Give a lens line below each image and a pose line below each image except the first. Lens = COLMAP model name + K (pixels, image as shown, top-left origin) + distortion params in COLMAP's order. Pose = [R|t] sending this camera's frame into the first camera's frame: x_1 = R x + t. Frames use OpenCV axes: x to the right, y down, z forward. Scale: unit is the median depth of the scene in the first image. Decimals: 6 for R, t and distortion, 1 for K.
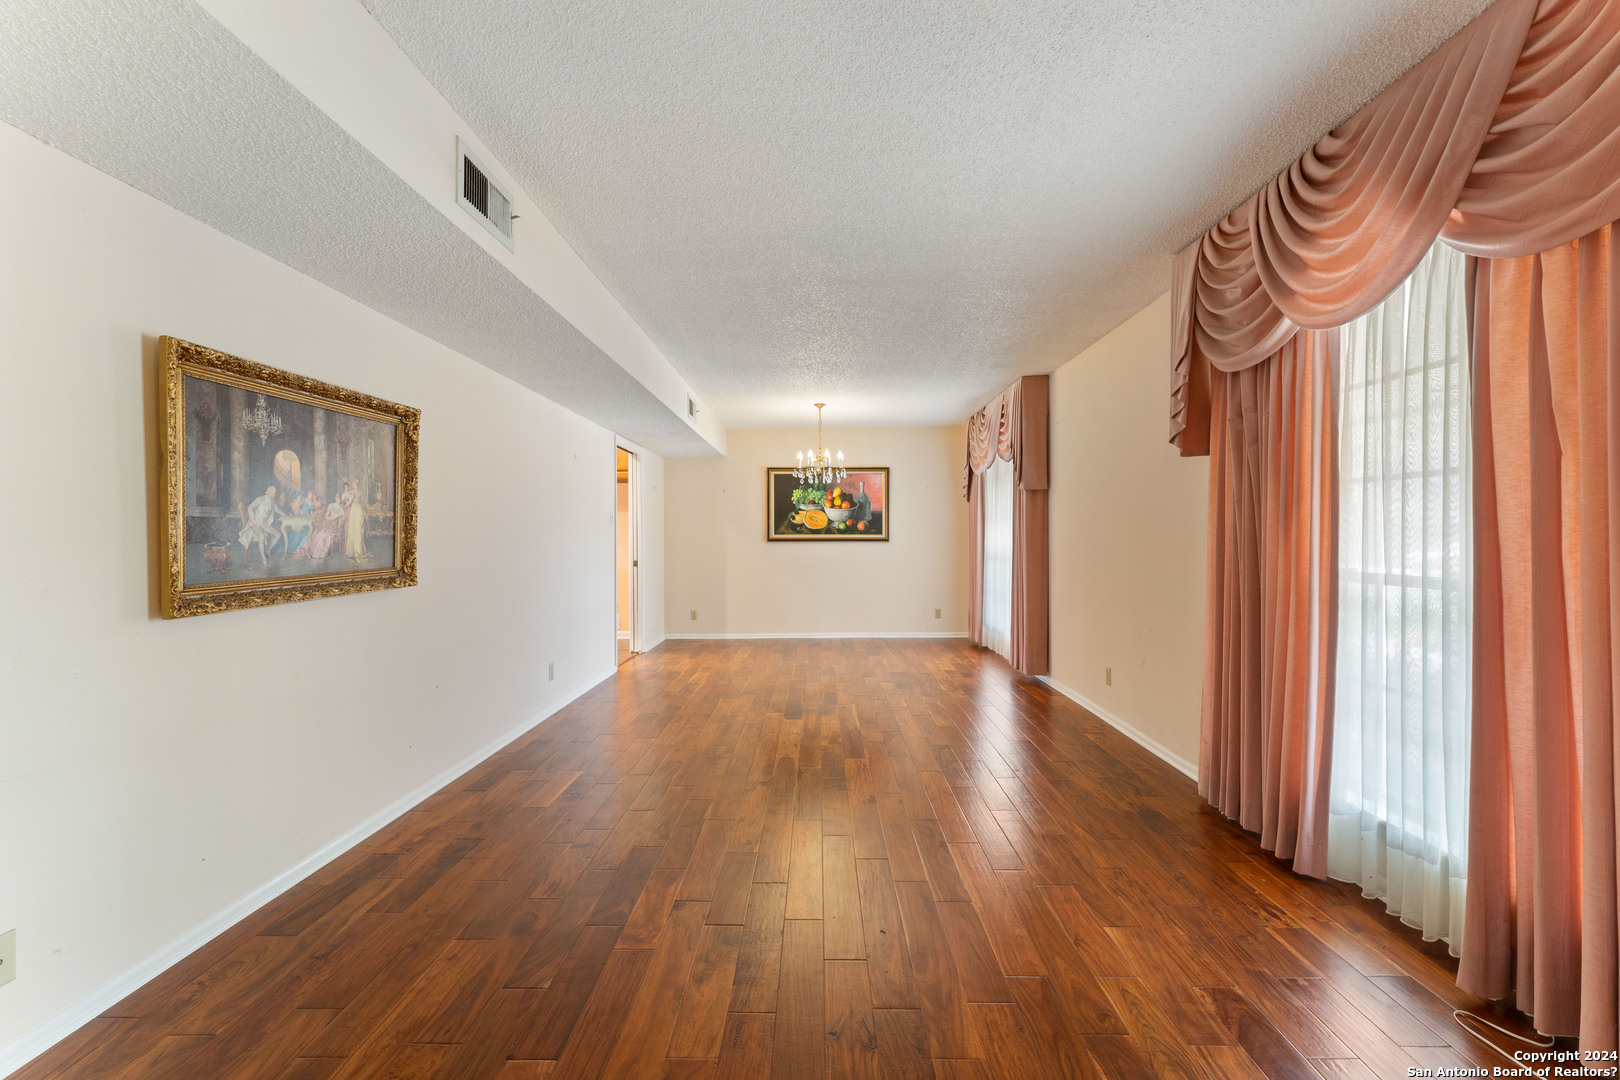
lens RADIAL K [[647.6, 0, 806.1], [0, 647.6, 537.6], [0, 0, 1]] dist [0.004885, -0.000275]
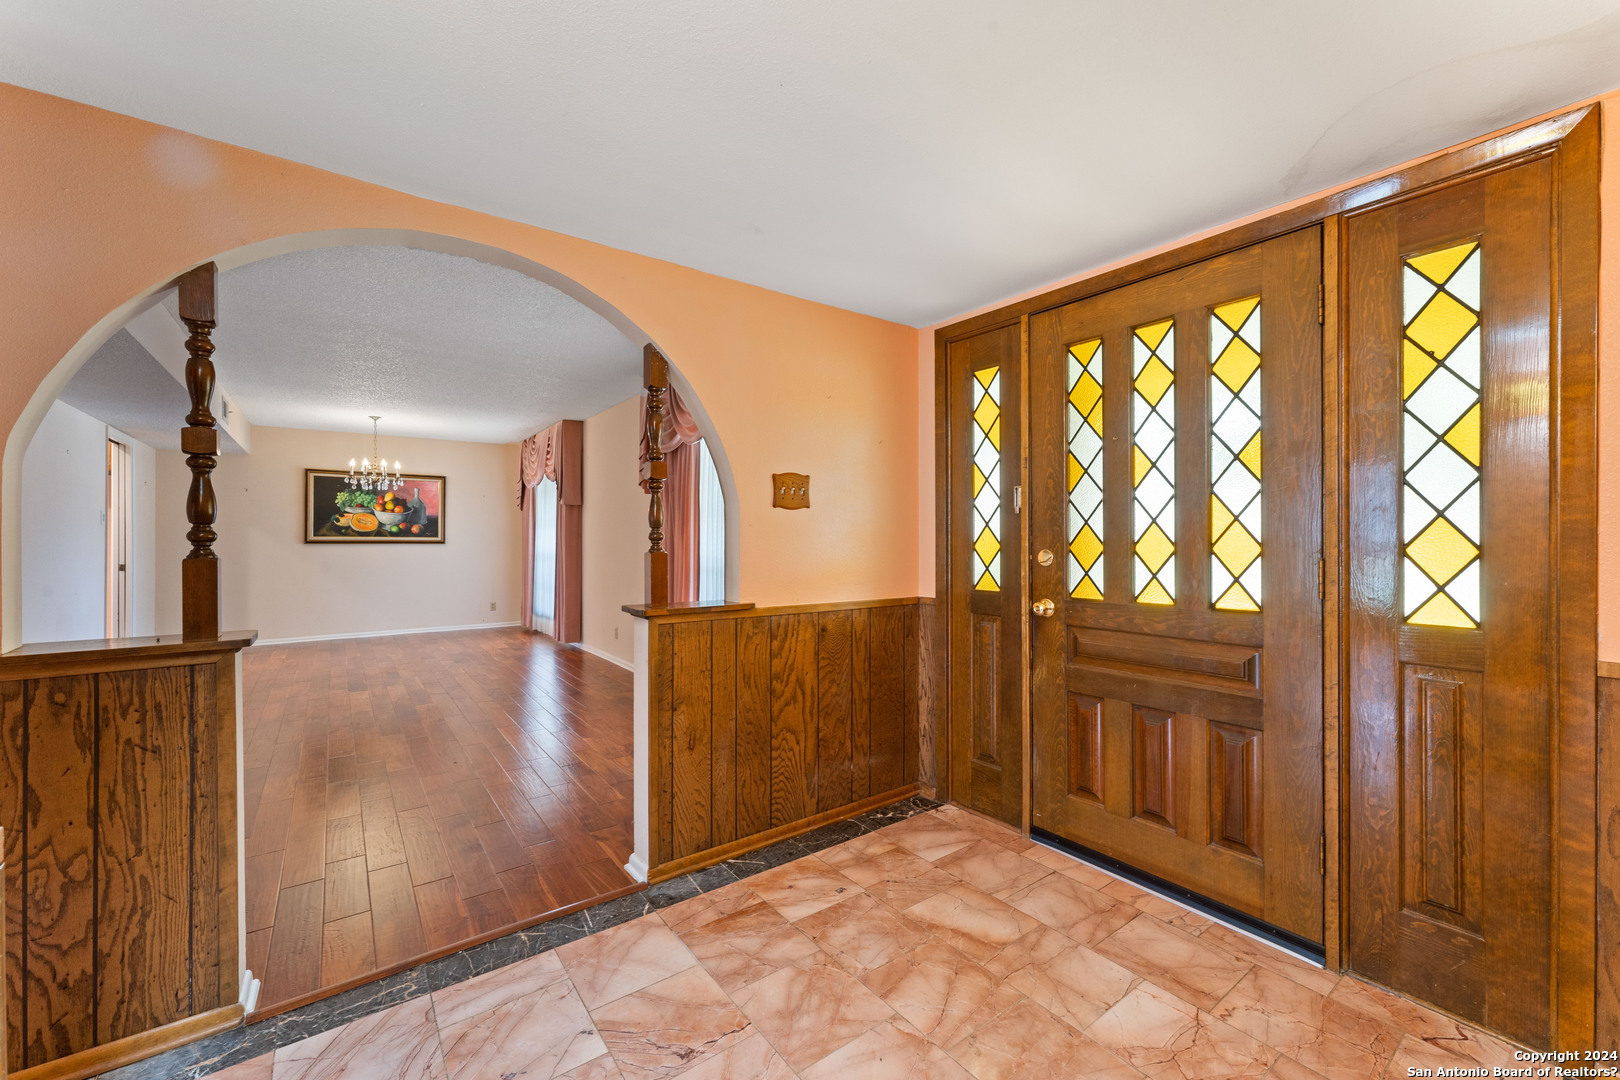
lens RADIAL K [[647.6, 0, 804.7], [0, 647.6, 537.1], [0, 0, 1]] dist [0.004885, -0.000275]
pose [[0.797833, 0.007170, 0.602835, -0.053595], [-0.003306, 0.999966, -0.007517, 0.001072], [-0.602869, 0.004004, 0.797830, -0.271086]]
